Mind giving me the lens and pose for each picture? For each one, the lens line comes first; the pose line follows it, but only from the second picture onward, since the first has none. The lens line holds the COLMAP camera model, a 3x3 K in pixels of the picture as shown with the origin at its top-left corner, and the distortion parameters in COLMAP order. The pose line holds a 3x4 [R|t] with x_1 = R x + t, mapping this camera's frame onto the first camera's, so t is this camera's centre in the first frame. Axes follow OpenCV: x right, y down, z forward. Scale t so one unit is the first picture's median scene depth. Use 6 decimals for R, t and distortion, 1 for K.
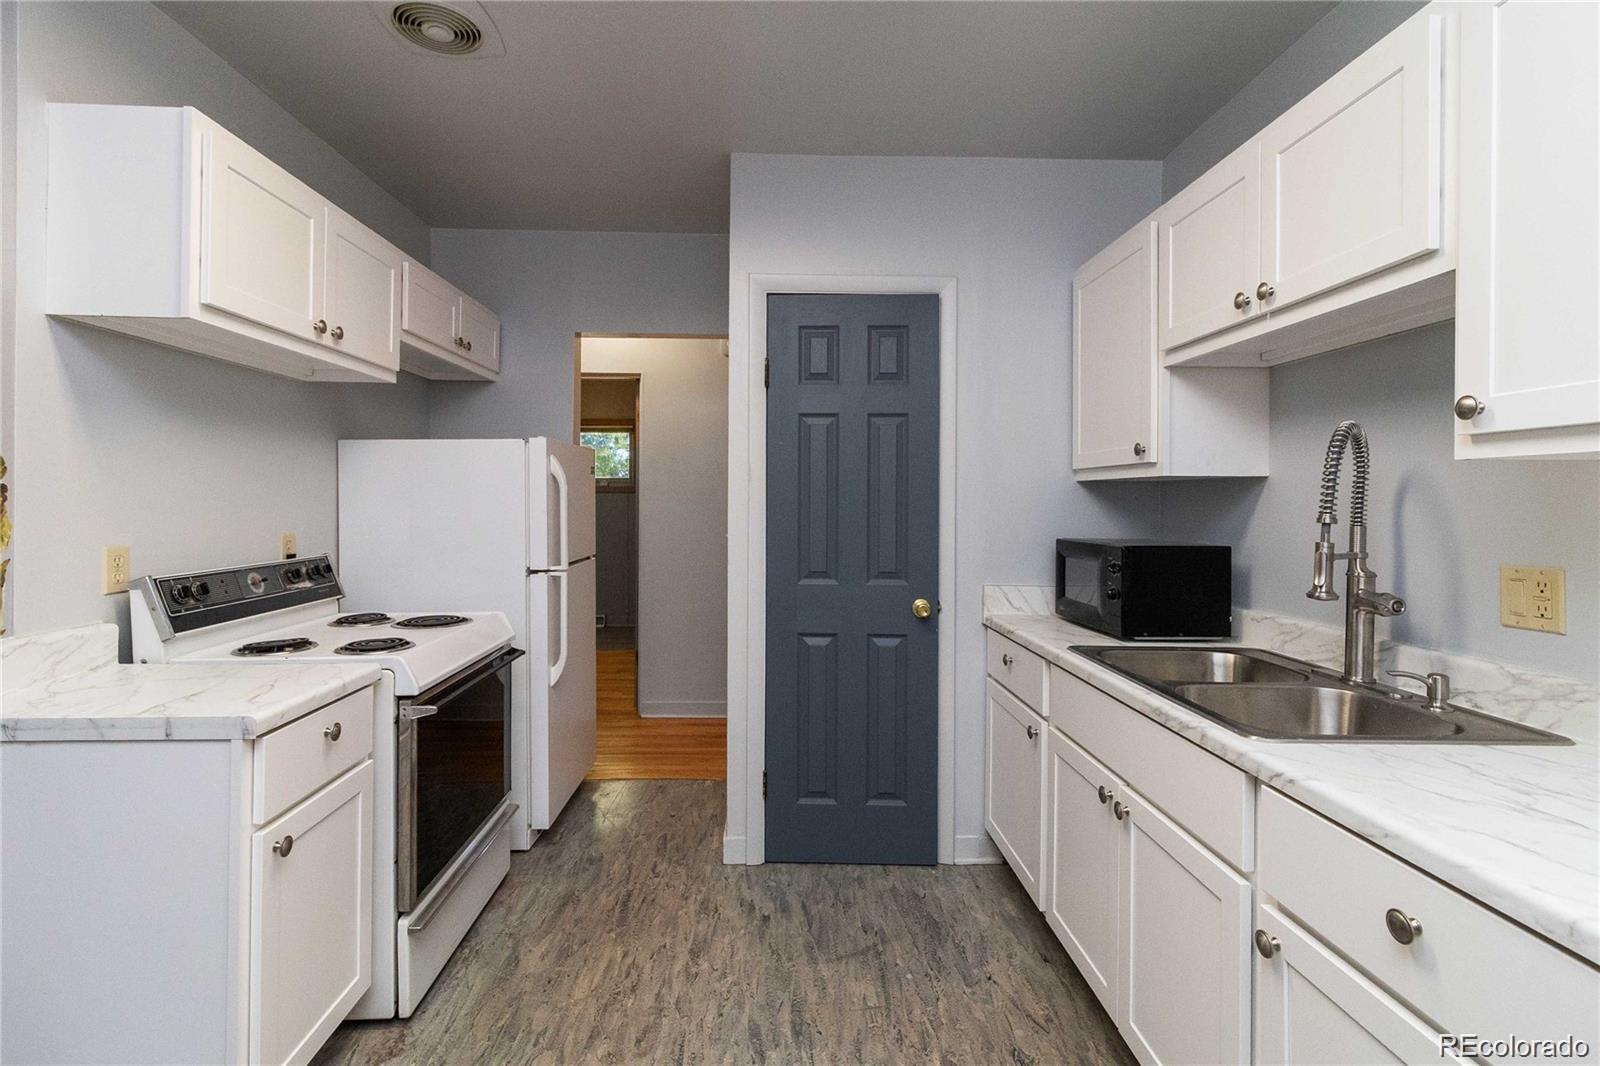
lens RADIAL K [[754.8, 0, 802.6], [0, 754.8, 502.1], [0, 0, 1]] dist [-0.000481, 0.000107]
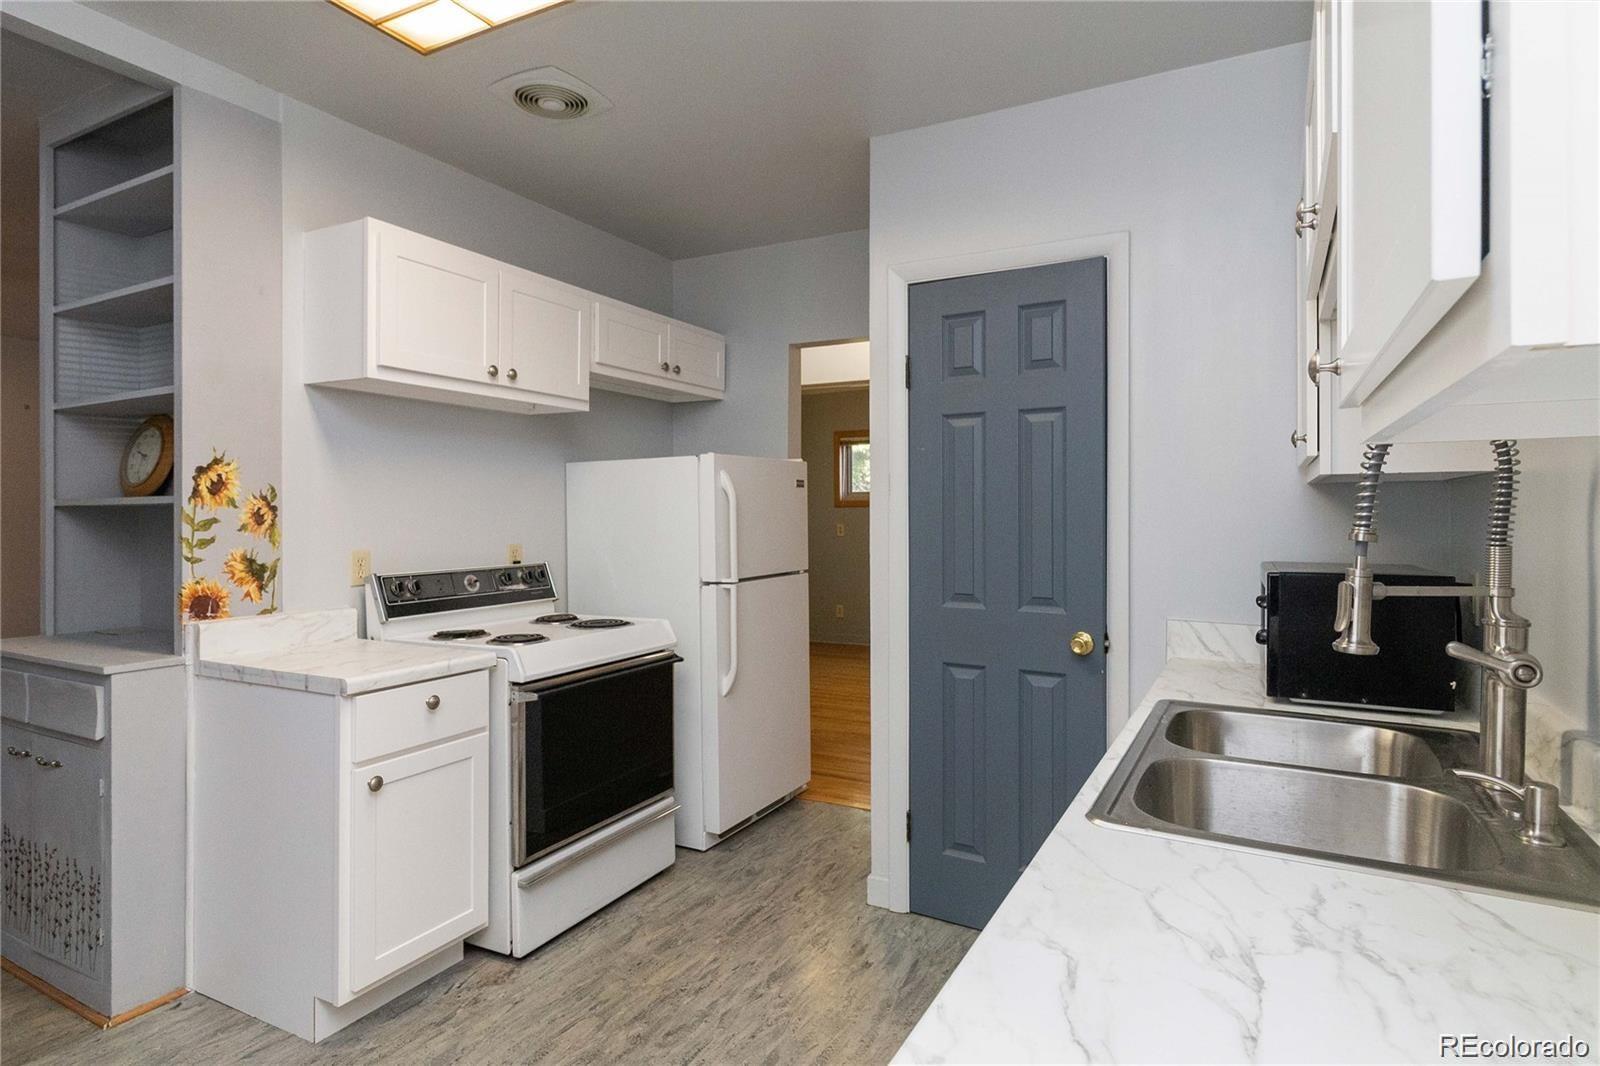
lens RADIAL K [[855.8, 0, 805.6], [0, 855.8, 517.7], [0, 0, 1]] dist [-0.000194, -0.000523]
pose [[0.870421, -0.004483, -0.492287, 0.450277], [0.005583, 0.999984, 0.000764, 0.002588], [0.492276, -0.003414, 0.870432, 0.058918]]
